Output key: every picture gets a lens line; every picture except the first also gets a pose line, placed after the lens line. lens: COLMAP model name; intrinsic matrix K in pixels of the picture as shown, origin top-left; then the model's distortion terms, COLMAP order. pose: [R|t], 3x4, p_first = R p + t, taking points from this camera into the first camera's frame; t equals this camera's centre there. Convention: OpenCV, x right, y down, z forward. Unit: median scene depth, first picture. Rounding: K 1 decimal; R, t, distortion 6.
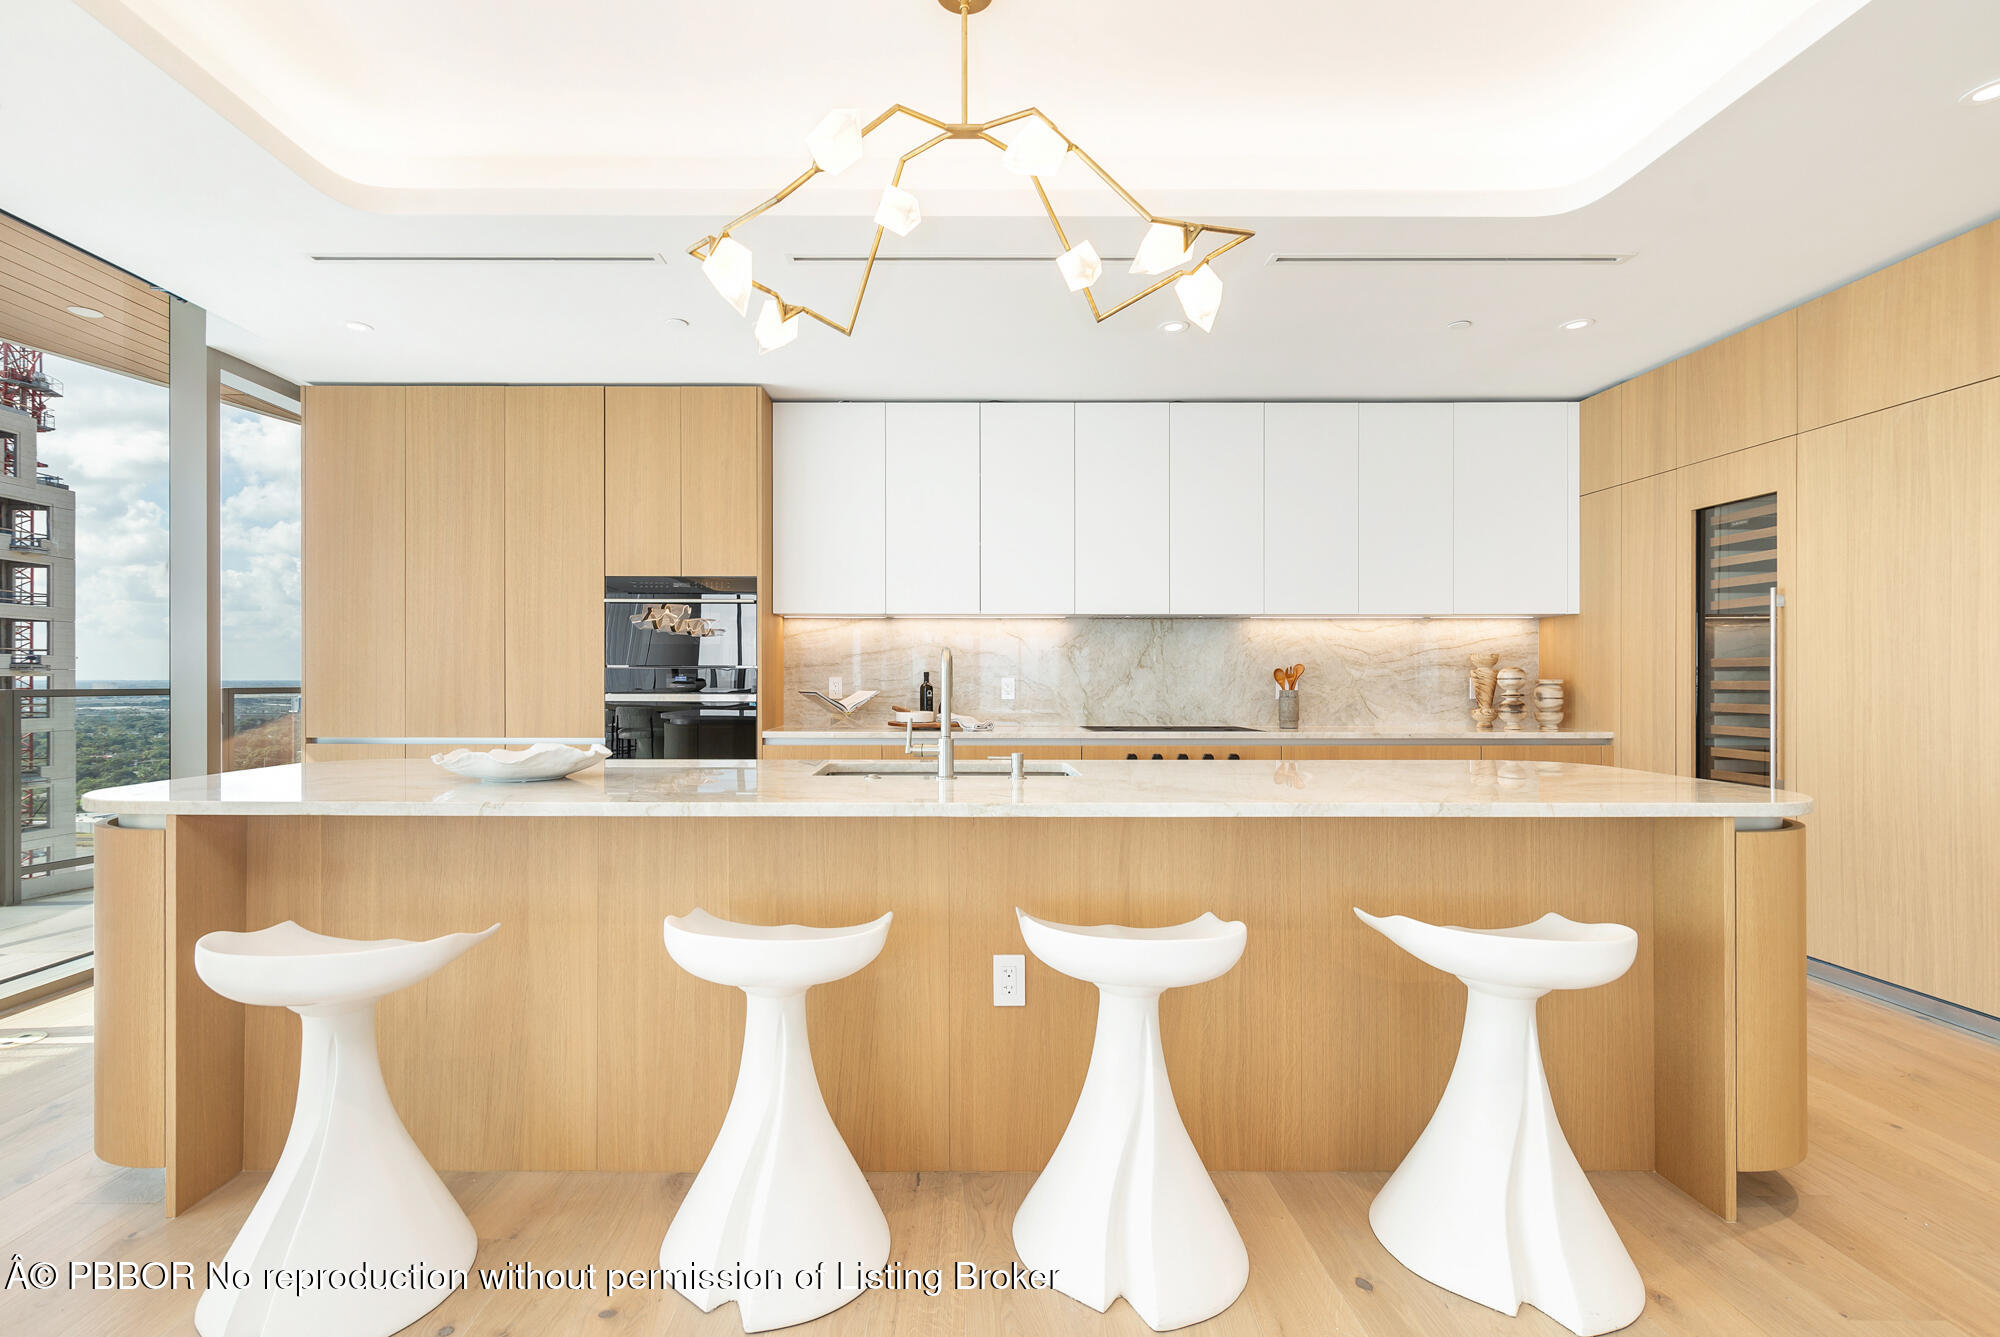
lens RADIAL K [[939.6, 0, 954.4], [0, 939.6, 673.6], [0, 0, 1]] dist [0.000486, -0.000044]
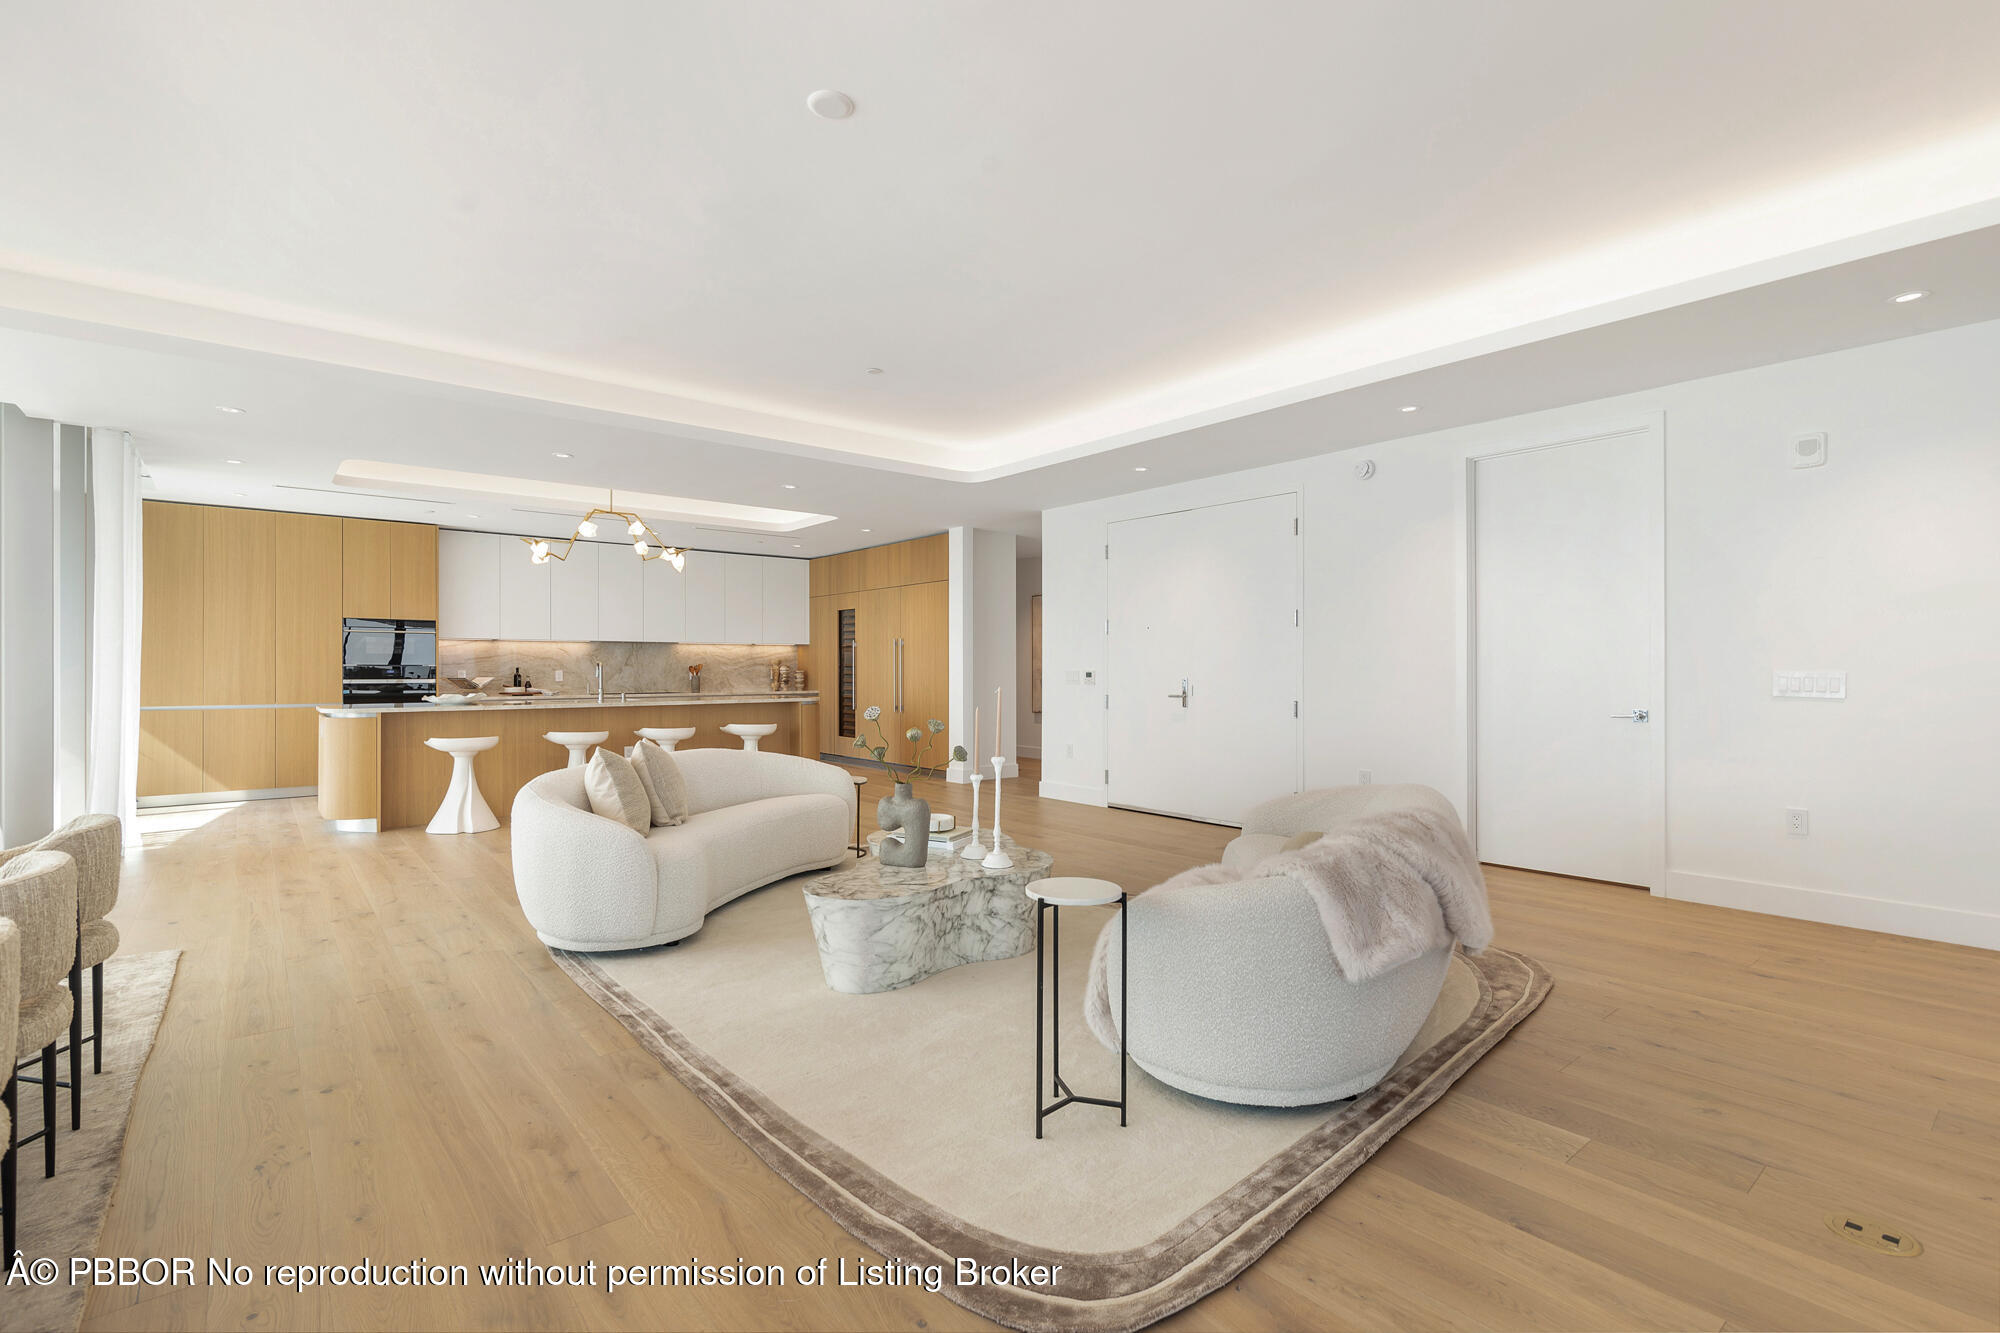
lens RADIAL K [[912.1, 0, 1000.5], [0, 912.1, 659.5], [0, 0, 1]] dist [-0.000488, -0.000108]
pose [[0.773024, 0.004226, 0.634363, -0.468492], [0.000182, 0.999976, -0.006882, -0.005378], [-0.634377, 0.005436, 0.773005, -1.161224]]
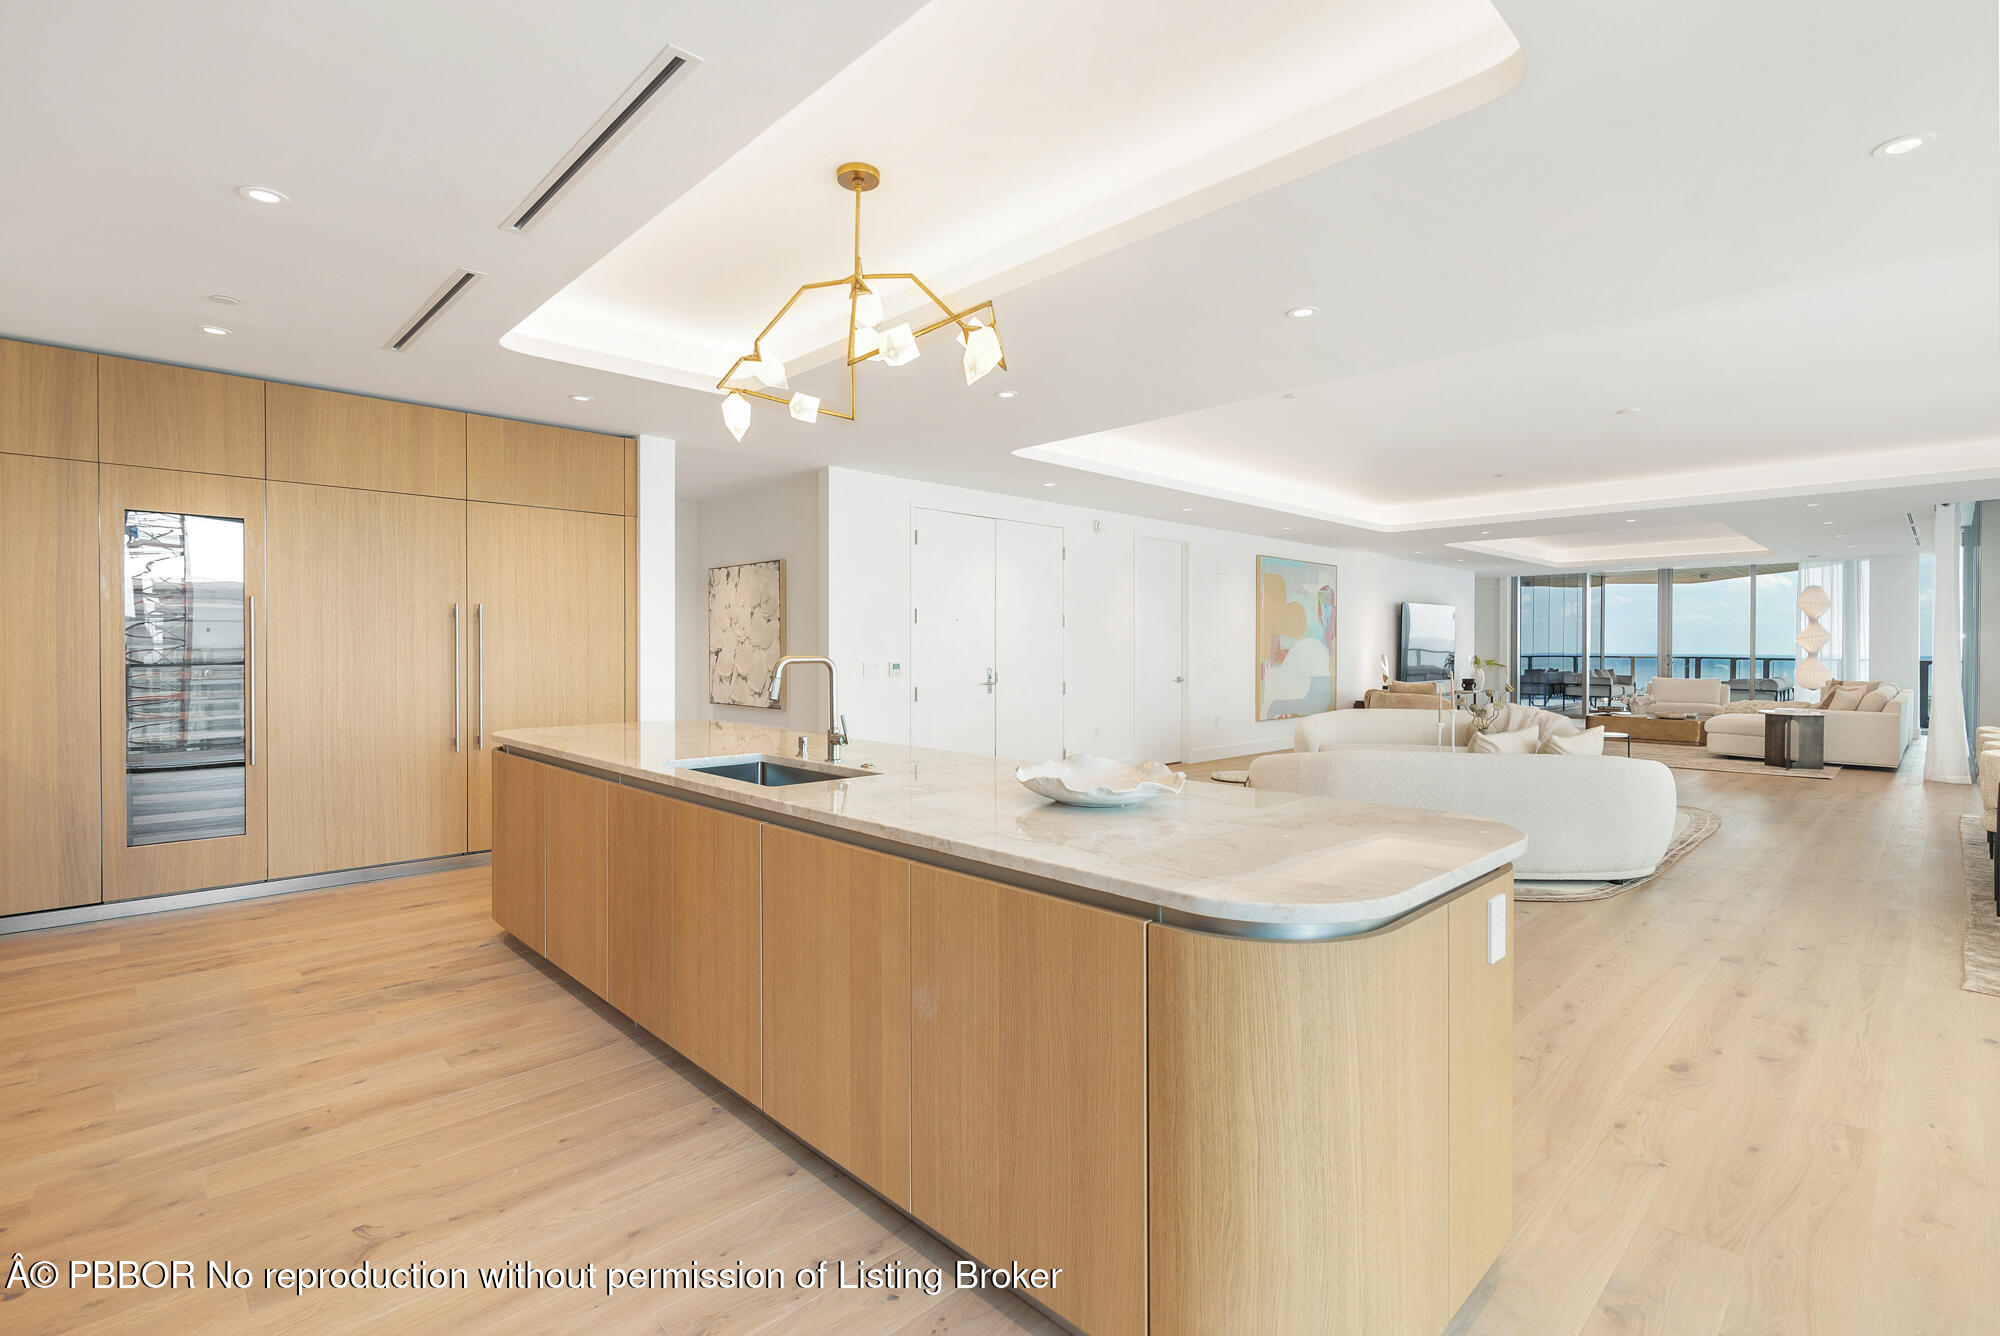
lens RADIAL K [[922.7, 0, 987.0], [0, 922.7, 659.9], [0, 0, 1]] dist [0.001068, -0.000450]
pose [[-0.689184, -0.010219, 0.724515, -0.506416], [-0.003071, 0.999933, 0.011182, -0.017231], [-0.724580, 0.005481, -0.689169, 0.831958]]
